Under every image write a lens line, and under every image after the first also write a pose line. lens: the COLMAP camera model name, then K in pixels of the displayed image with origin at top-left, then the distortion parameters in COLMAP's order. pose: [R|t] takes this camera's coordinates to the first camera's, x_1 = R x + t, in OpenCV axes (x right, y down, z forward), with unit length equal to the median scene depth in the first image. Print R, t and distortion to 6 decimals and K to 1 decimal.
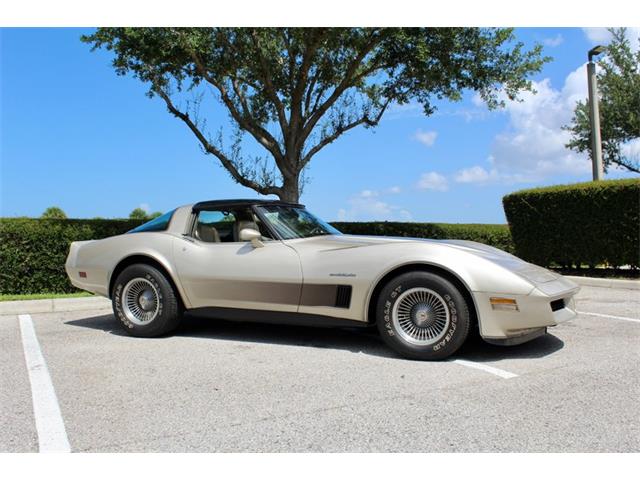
lens RADIAL K [[595.9, 0, 320.1], [0, 595.9, 241.5], [0, 0, 1]] dist [-0.092512, 0.000000]
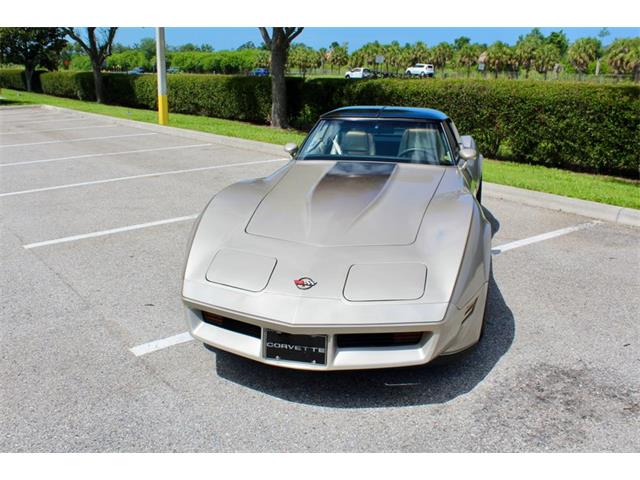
lens RADIAL K [[595.9, 0, 316.2], [0, 595.9, 241.5], [0, 0, 1]] dist [-0.092512, 0.000000]
pose [[0.156958, 0.293735, -0.942912, 0.849028], [-0.010760, 0.955198, 0.295772, -0.155394], [0.987547, -0.036277, 0.153086, 0.803211]]
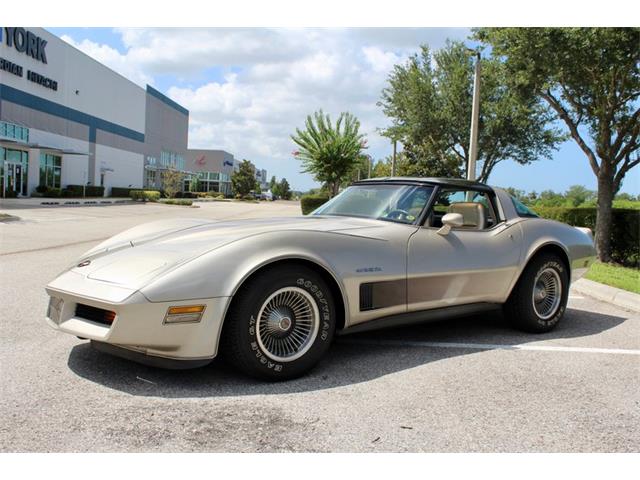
lens RADIAL K [[595.9, 0, 316.9], [0, 595.9, 250.3], [0, 0, 1]] dist [-0.092512, 0.000000]
pose [[-0.511528, 0.058839, -0.857250, 0.771410], [-0.037942, 0.995133, 0.090943, -0.040705], [0.858428, 0.079045, -0.506806, 1.437854]]
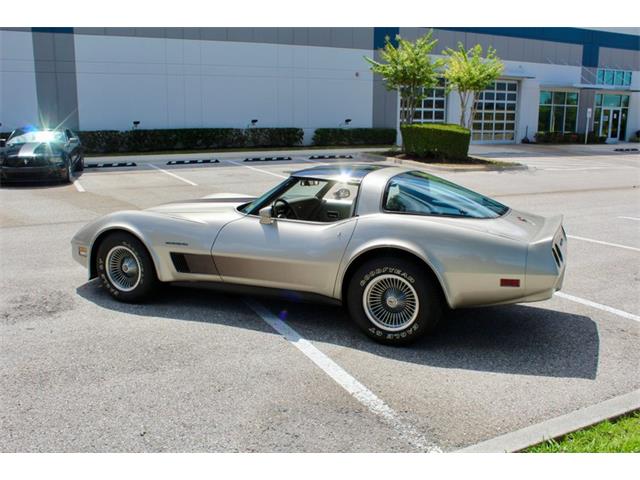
lens RADIAL K [[595.9, 0, 321.9], [0, 595.9, 236.6], [0, 0, 1]] dist [-0.092512, 0.000000]
pose [[-0.999566, 0.000179, 0.029461, -0.126689], [0.005785, 0.981703, 0.190330, -0.150545], [-0.028888, 0.190418, -0.981278, 2.080206]]
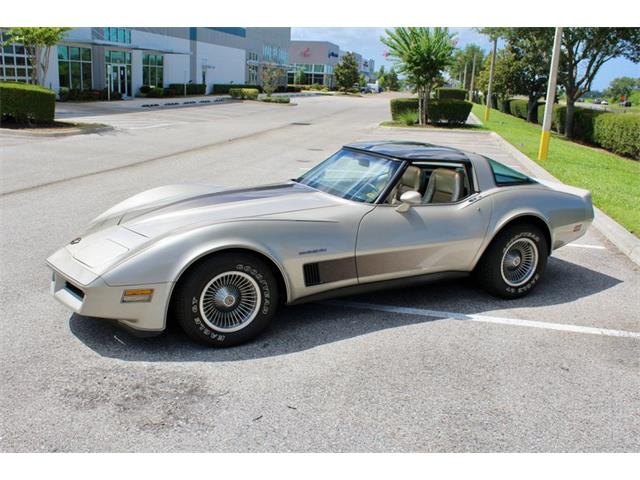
lens RADIAL K [[595.9, 0, 315.9], [0, 595.9, 241.0], [0, 0, 1]] dist [-0.092512, 0.000000]
pose [[-0.659598, 0.177562, -0.730344, 0.709673], [-0.028908, 0.964983, 0.260715, -0.175222], [0.751063, 0.193080, -0.631367, 1.634158]]
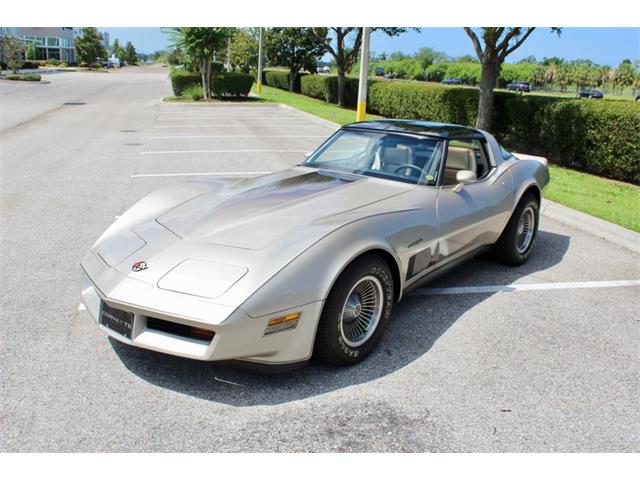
lens RADIAL K [[595.9, 0, 315.6], [0, 595.9, 239.5], [0, 0, 1]] dist [-0.092512, 0.000000]
pose [[-0.288097, 0.264865, -0.920243, 0.845806], [-0.035589, 0.957362, 0.286691, -0.165607], [0.956940, 0.115346, -0.266387, 1.213203]]
